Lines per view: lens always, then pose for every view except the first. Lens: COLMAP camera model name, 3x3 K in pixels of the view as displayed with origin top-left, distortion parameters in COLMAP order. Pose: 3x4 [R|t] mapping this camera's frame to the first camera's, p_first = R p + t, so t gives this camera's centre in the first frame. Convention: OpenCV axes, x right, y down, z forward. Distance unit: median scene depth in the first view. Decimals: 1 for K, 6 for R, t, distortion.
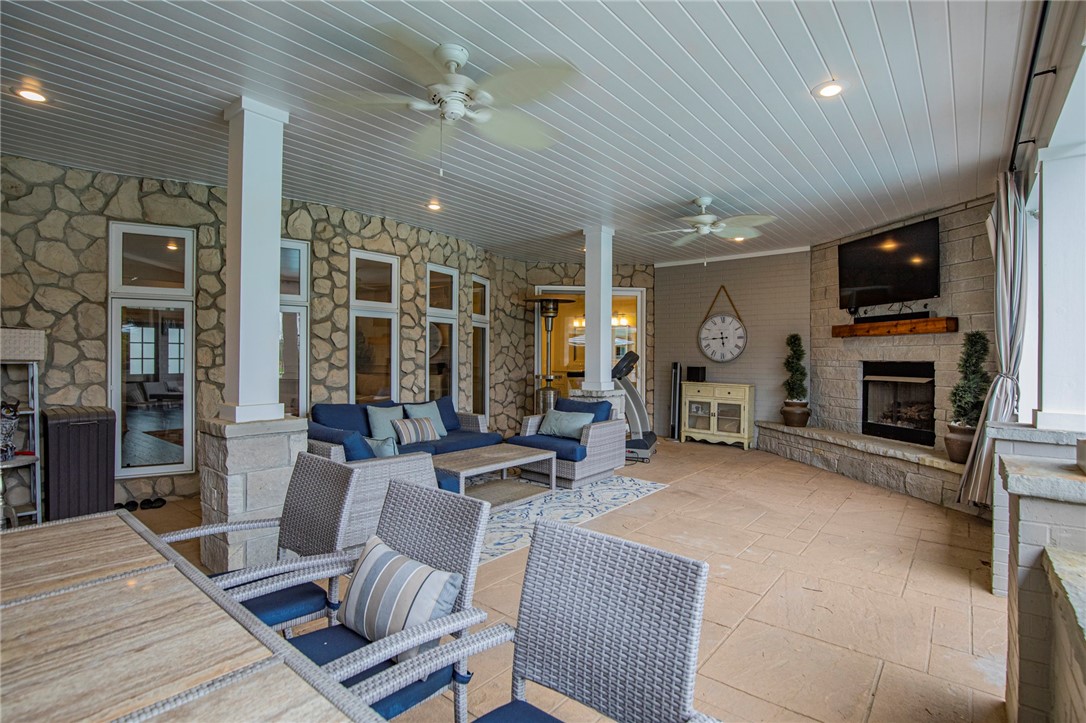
lens RADIAL K [[512.5, 0, 545.9], [0, 512.5, 359.6], [0, 0, 1]] dist [-0.004069, -0.000368]
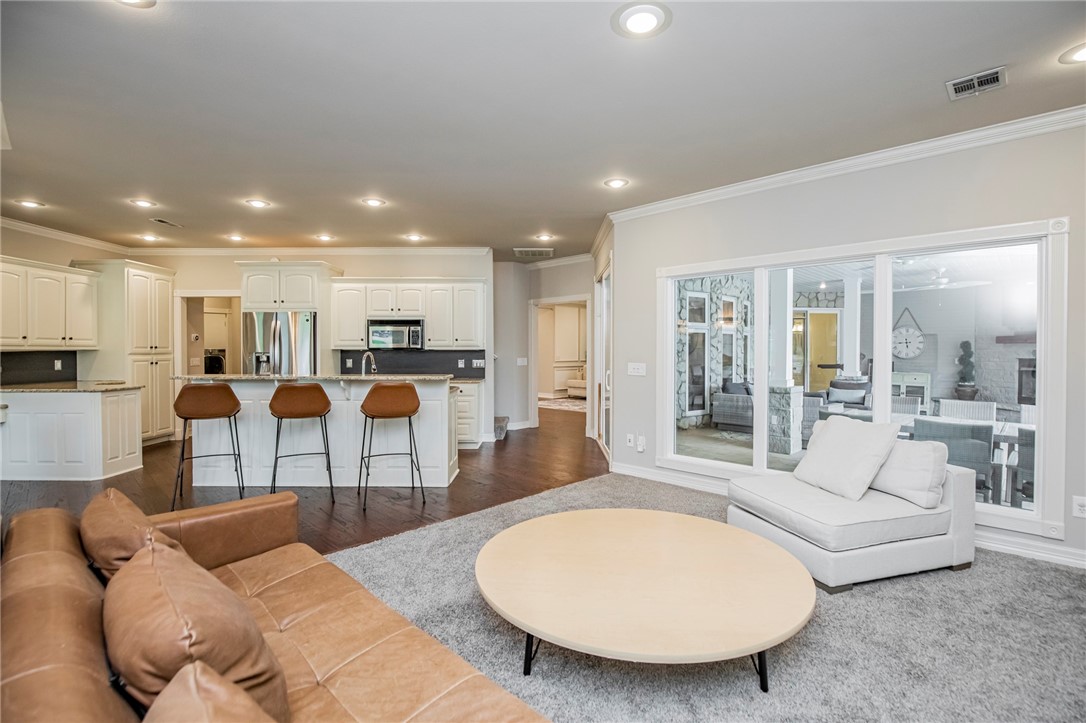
lens RADIAL K [[503.0, 0, 540.0], [0, 503.0, 358.4], [0, 0, 1]] dist [-0.027395, 0.003050]
pose [[0.996369, -0.002191, -0.085115, -0.684737], [0.003017, 0.999950, 0.009573, -0.014843], [0.085090, -0.009795, 0.996325, -0.615408]]
